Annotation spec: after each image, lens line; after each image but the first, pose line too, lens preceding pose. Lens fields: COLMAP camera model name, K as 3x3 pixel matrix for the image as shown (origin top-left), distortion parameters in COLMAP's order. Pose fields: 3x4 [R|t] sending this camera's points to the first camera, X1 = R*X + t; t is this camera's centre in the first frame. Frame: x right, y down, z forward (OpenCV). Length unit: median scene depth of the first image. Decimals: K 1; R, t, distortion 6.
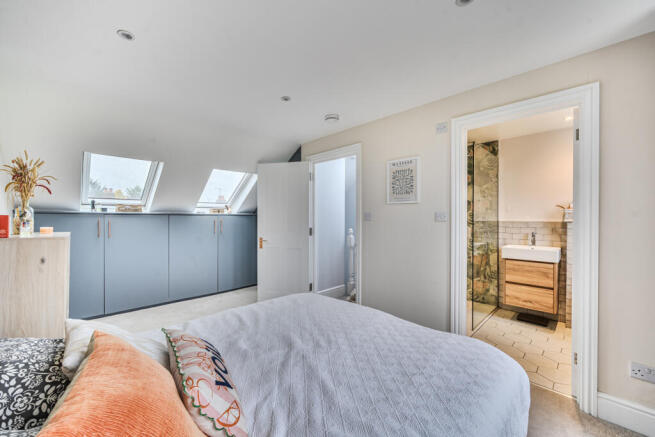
lens RADIAL K [[257.4, 0, 311.2], [0, 257.4, 218.6], [0, 0, 1]] dist [-0.001467, 0.000053]
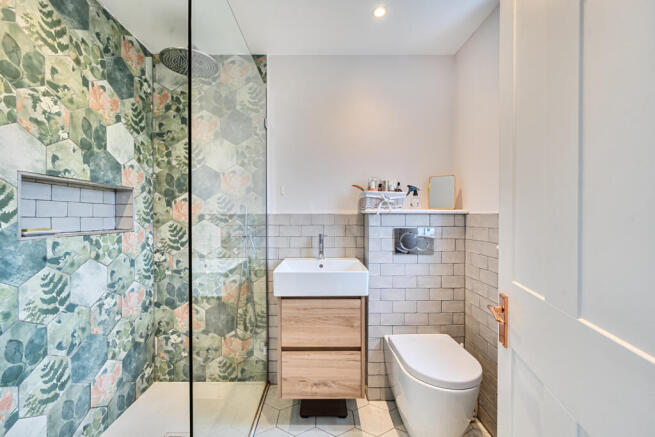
lens RADIAL K [[263.5, 0, 325.1], [0, 263.5, 218.6], [0, 0, 1]] dist [-0.002737, -0.000024]
pose [[0.661140, -0.005598, 0.750241, 0.413148], [0.004175, 0.999984, 0.003782, 0.017175], [-0.750251, 0.000632, 0.661153, 0.571224]]
